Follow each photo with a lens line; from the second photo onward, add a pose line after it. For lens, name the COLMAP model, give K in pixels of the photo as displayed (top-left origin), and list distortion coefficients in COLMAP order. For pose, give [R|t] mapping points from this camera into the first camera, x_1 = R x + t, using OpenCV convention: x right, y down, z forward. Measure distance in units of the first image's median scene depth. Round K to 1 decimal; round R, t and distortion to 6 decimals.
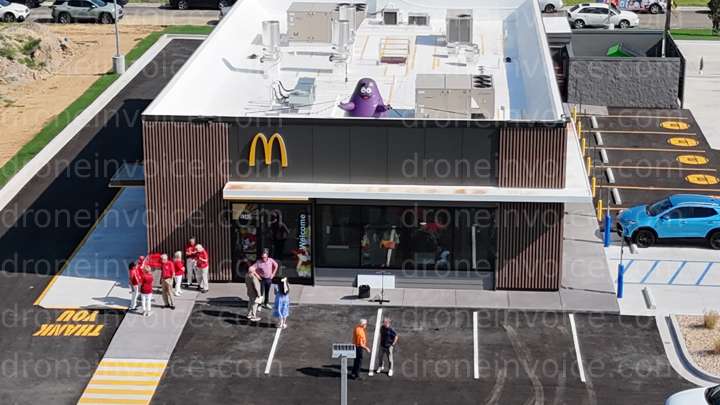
lens RADIAL K [[1569.6, 0, 348.5], [0, 1569.6, 200.4], [0, 0, 1]] dist [0.233621, -0.880198]
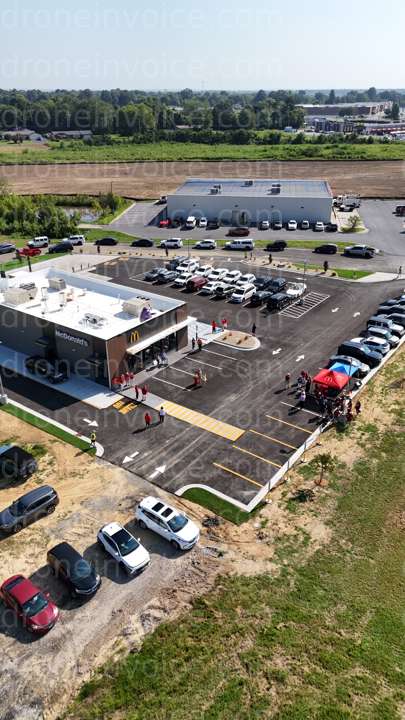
lens RADIAL K [[530.0, 0, 200.7], [0, 530.0, 361.2], [0, 0, 1]] dist [0.080385, -0.081006]
pose [[0.523622, -0.383235, 0.760888, -0.857779], [0.248733, 0.922970, 0.293699, -0.280216], [-0.814833, 0.035470, 0.578610, 0.232036]]
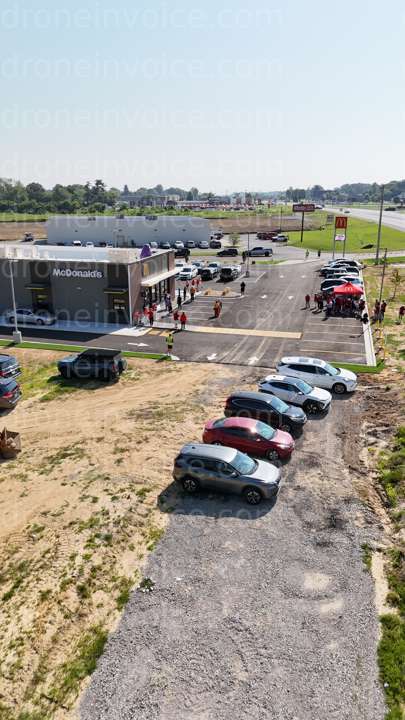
lens RADIAL K [[531.3, 0, 200.4], [0, 531.3, 360.7], [0, 0, 1]] dist [0.070836, -0.074494]
pose [[0.179299, -0.287950, 0.940711, -1.057125], [0.283503, 0.930766, 0.230870, -0.075843], [-0.942060, 0.225300, 0.248520, 0.682216]]
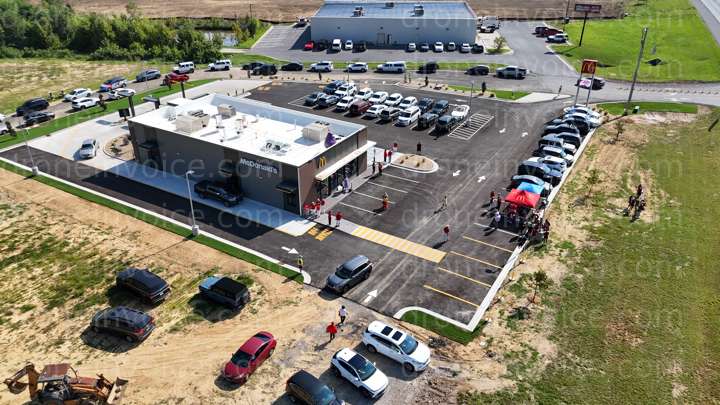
lens RADIAL K [[531.3, 0, 360.0], [0, 531.3, 202.5], [0, 0, 1]] dist [0.070836, -0.074494]
pose [[0.451074, -0.423375, 0.785675, -0.929879], [0.254508, 0.904789, 0.341442, -0.316718], [-0.855428, 0.045945, 0.515879, 0.359022]]
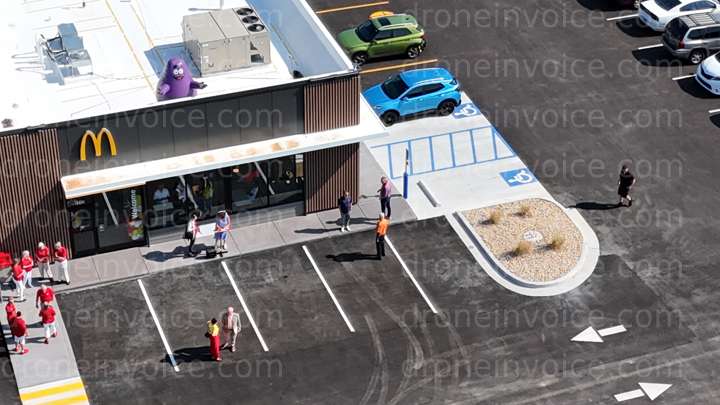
lens RADIAL K [[1525.9, 0, 360.0], [0, 1525.9, 202.5], [0, 0, 1]] dist [0.111838, -0.153787]
pose [[0.911563, -0.222915, 0.345489, -0.254162], [0.112546, 0.943463, 0.311787, -0.295398], [-0.395458, -0.245330, 0.885114, 0.009574]]
